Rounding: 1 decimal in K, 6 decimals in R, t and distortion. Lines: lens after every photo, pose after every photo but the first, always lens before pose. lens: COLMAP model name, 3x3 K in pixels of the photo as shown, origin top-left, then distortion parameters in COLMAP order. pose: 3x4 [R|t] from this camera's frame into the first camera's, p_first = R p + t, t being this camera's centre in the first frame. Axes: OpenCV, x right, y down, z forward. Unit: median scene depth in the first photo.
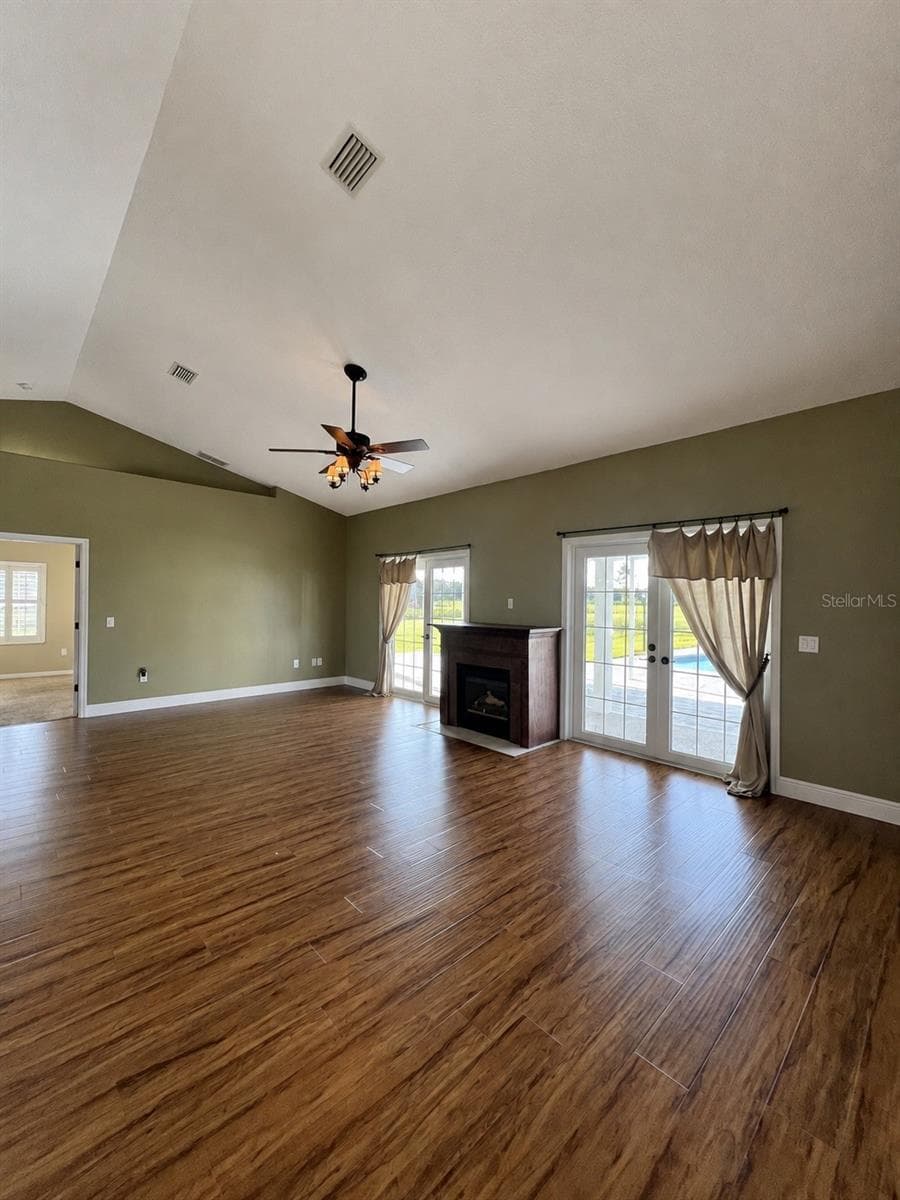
lens RADIAL K [[477.0, 0, 458.0], [0, 477.0, 605.4], [0, 0, 1]] dist [-0.003344, -0.000068]
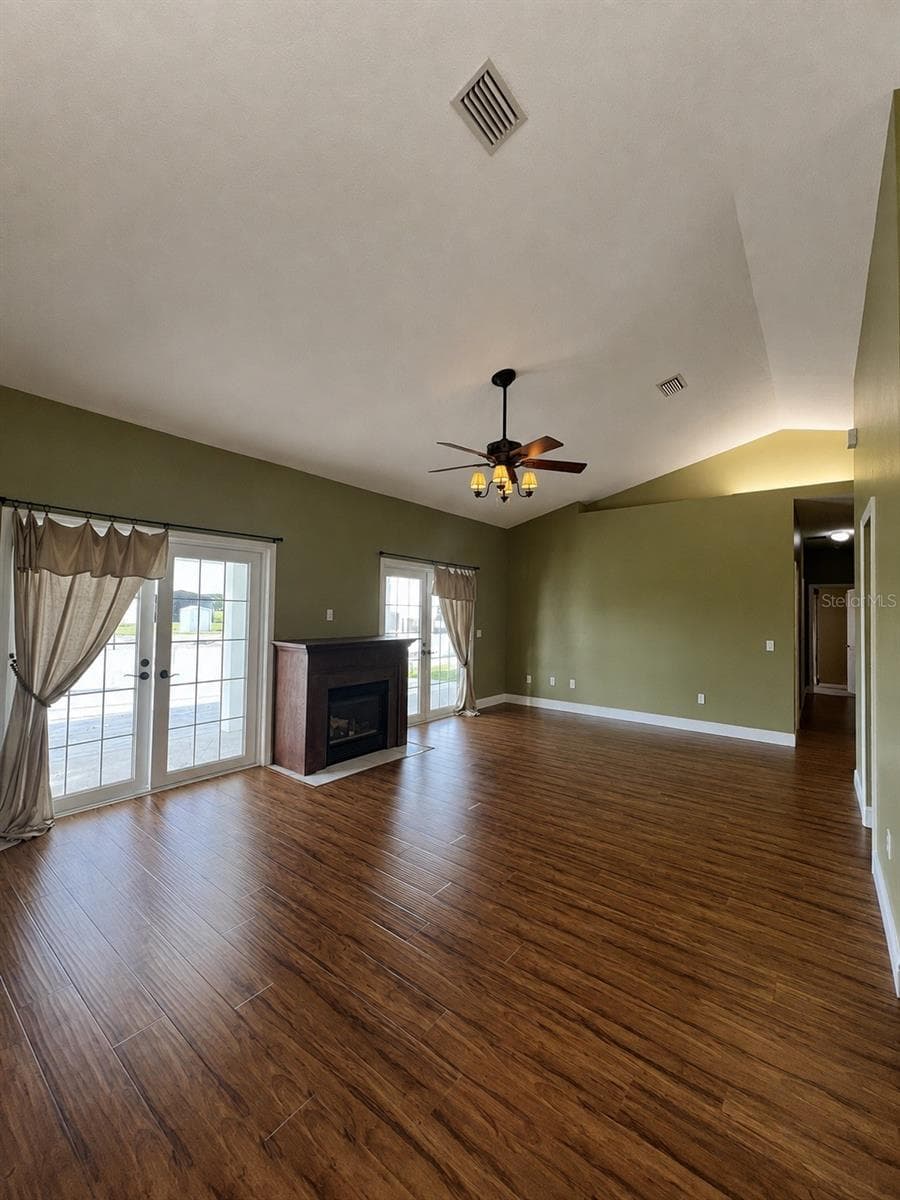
lens RADIAL K [[477.0, 0, 458.0], [0, 477.0, 595.2], [0, 0, 1]] dist [-0.003344, -0.000068]
pose [[-0.150054, 0.027260, 0.988302, -0.827463], [-0.005065, 0.999586, -0.028340, -0.017682], [-0.988665, -0.009258, -0.149854, 0.891464]]
